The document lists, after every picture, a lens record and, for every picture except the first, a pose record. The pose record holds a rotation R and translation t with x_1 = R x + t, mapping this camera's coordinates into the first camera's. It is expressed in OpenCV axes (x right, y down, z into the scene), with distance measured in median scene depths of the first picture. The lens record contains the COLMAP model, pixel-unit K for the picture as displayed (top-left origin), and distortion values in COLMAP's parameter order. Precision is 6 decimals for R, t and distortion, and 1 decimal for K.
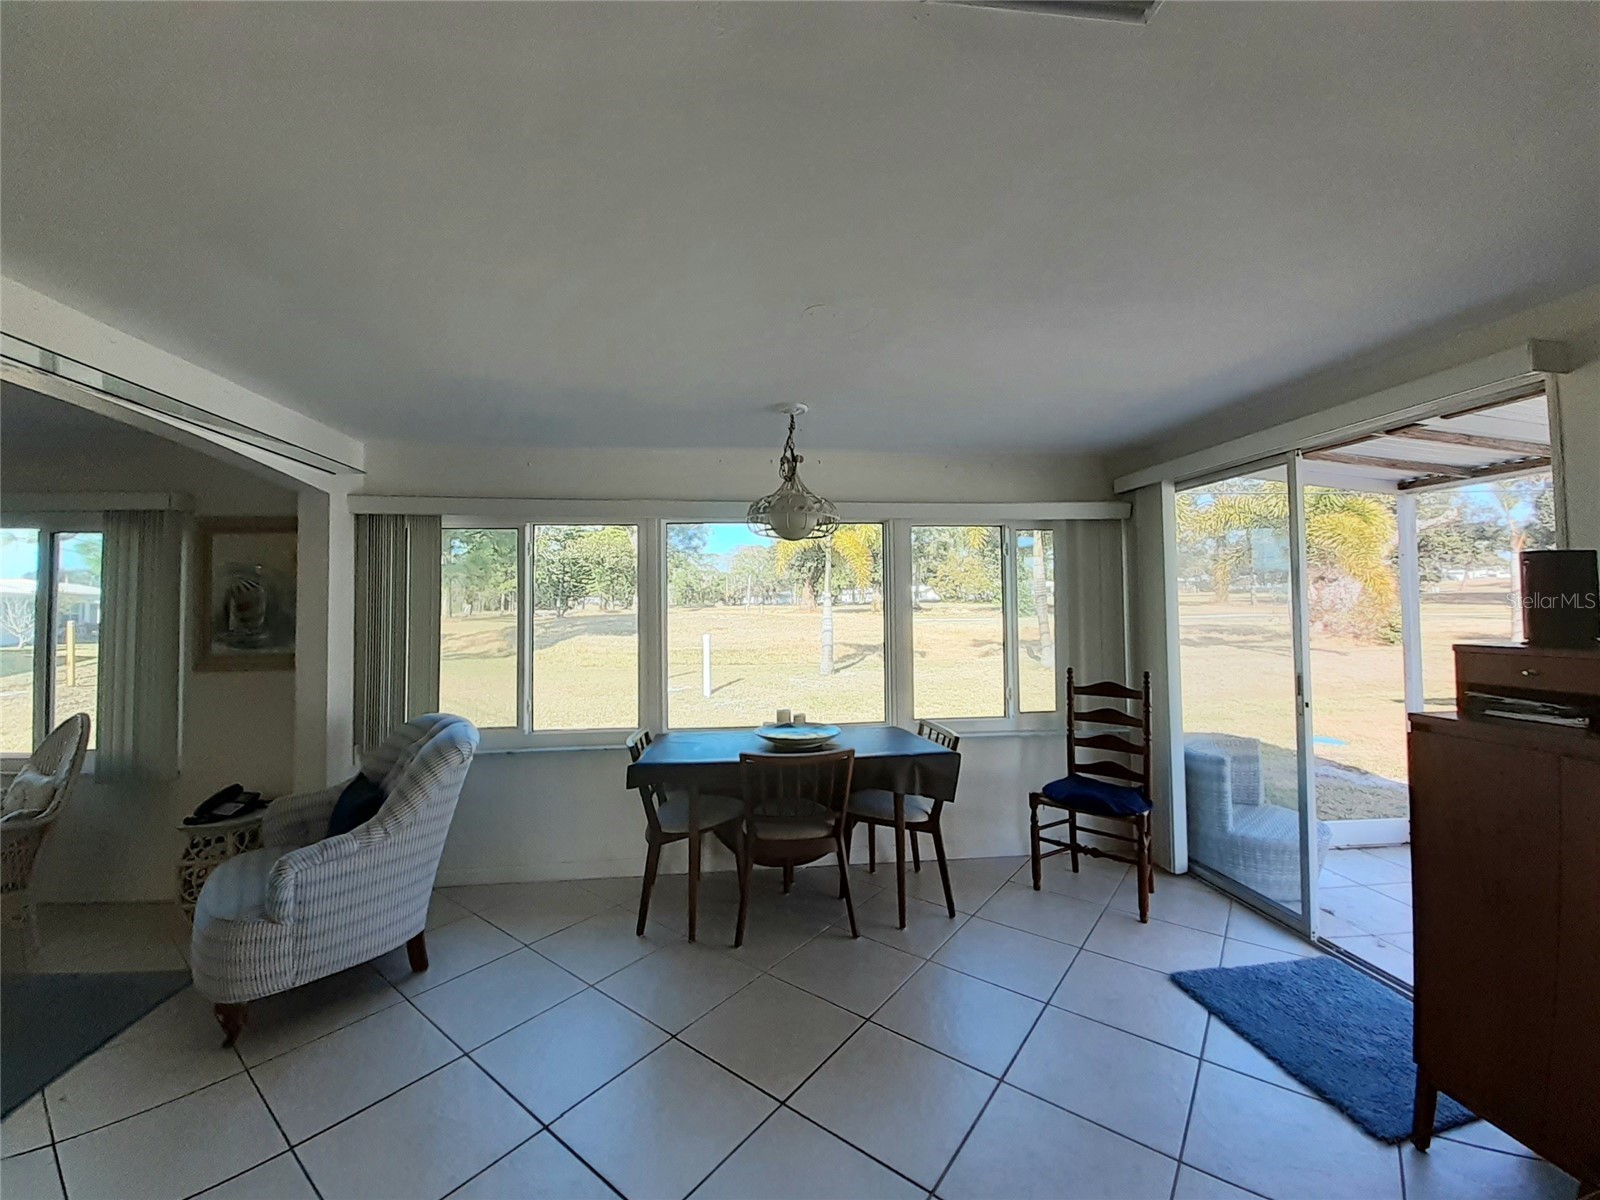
lens RADIAL K [[638.2, 0, 793.2], [0, 638.2, 602.1], [0, 0, 1]] dist [-0.002788, -0.000014]
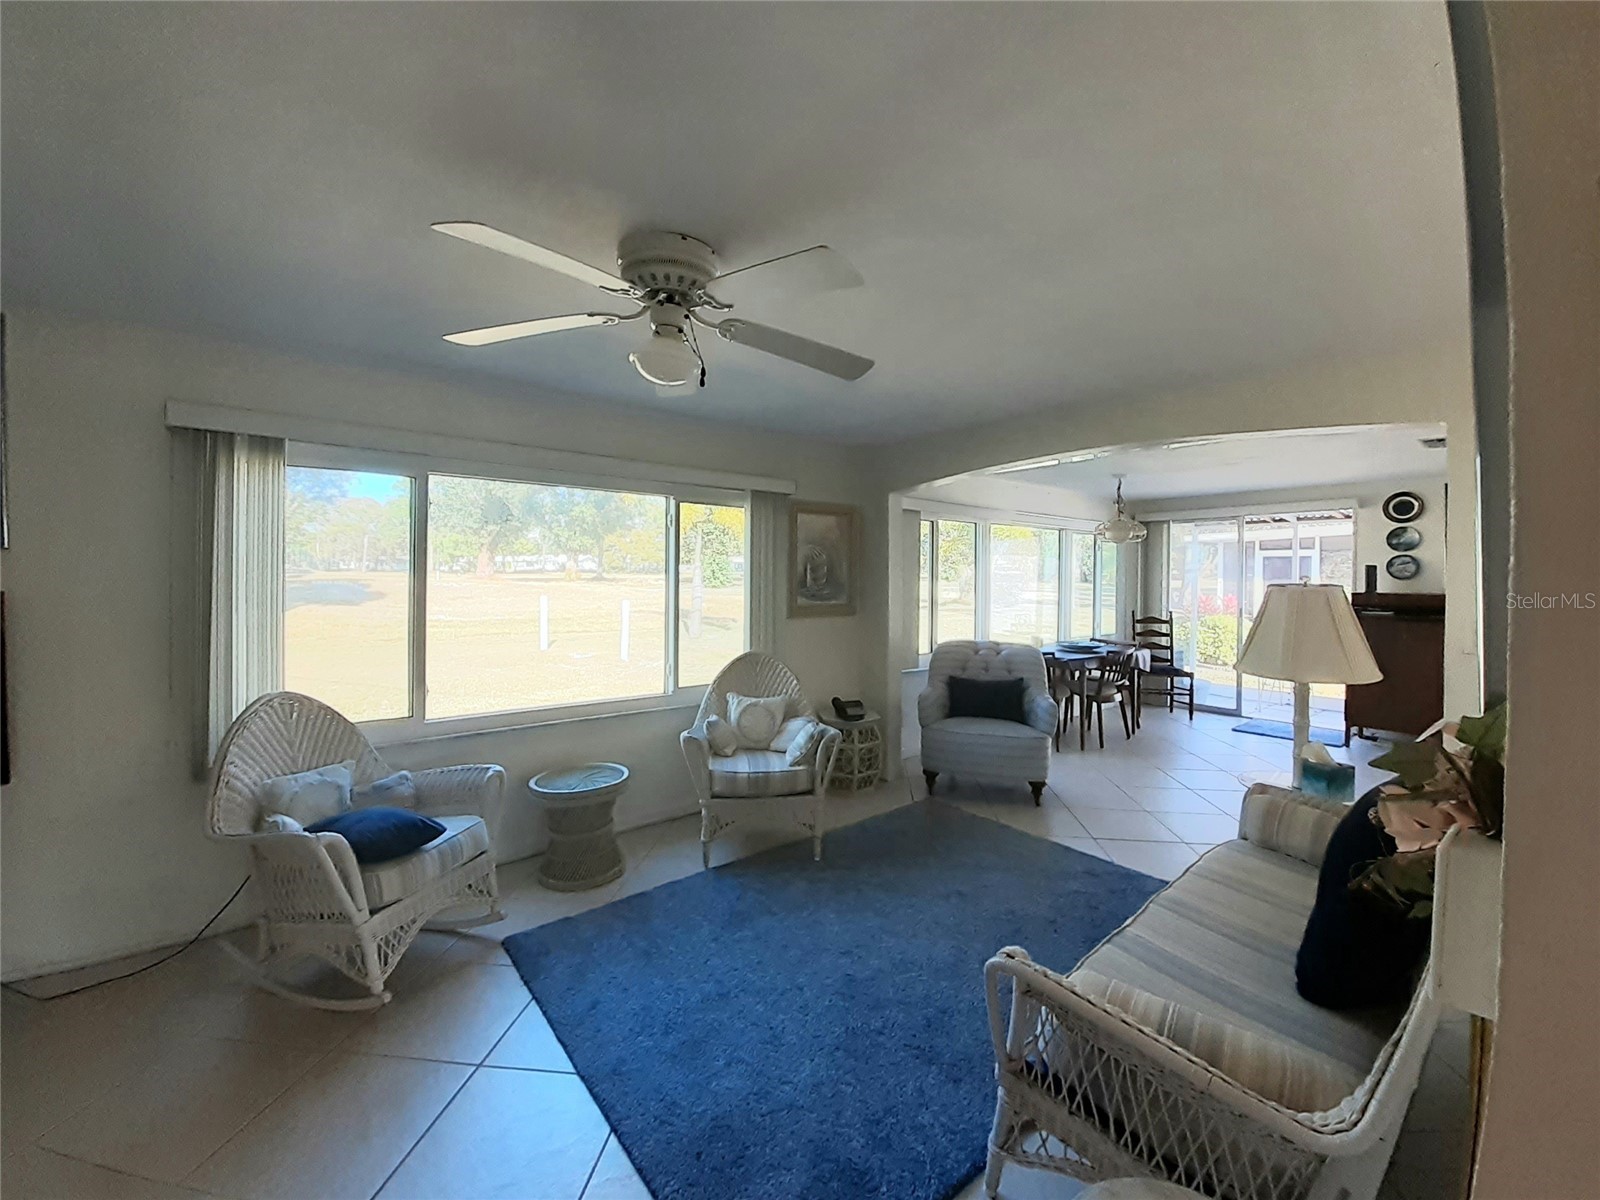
lens RADIAL K [[638.2, 0, 803.9], [0, 638.2, 586.9], [0, 0, 1]] dist [-0.002788, -0.000014]
pose [[0.838541, 0.010775, 0.544733, -1.601496], [-0.022677, 0.999628, 0.015134, 0.025080], [-0.544367, -0.025043, 0.838473, -0.105401]]
